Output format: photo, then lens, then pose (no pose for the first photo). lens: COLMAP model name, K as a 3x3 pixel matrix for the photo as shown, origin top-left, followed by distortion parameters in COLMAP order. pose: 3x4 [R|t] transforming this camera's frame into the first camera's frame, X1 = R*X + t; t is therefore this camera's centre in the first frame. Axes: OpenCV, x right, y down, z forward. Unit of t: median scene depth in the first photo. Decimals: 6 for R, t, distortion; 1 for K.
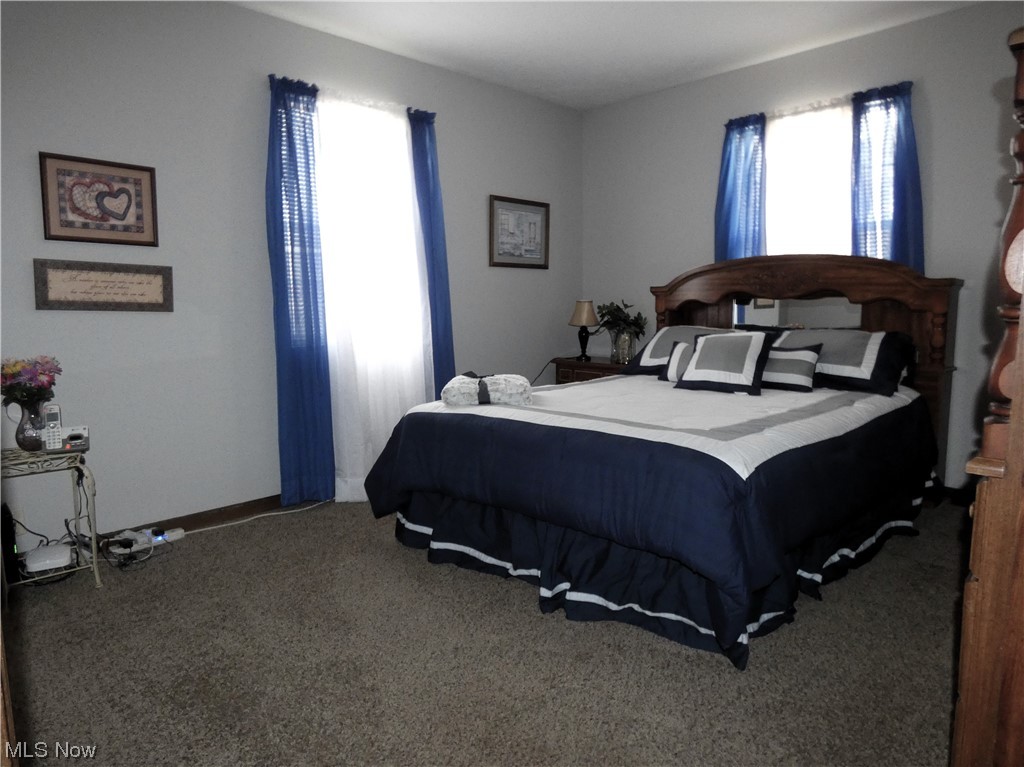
lens RADIAL K [[673.2, 0, 512.0], [0, 673.2, 383.5], [0, 0, 1]] dist [-0.003796, -0.001836]
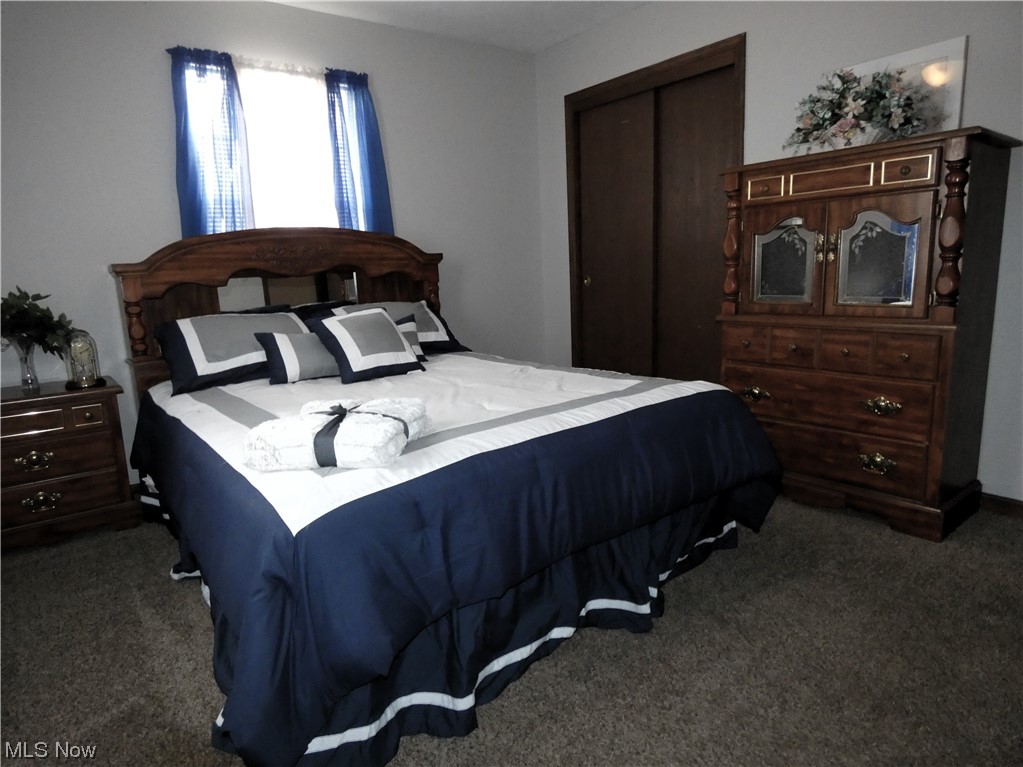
lens RADIAL K [[641.7, 0, 511.5], [0, 641.7, 383.5], [0, 0, 1]] dist [-0.005759, -0.000189]
pose [[0.065186, -0.194584, 0.978717, -0.491366], [0.149432, 0.971647, 0.183226, -0.102630], [-0.986621, 0.134308, 0.092415, 0.672191]]
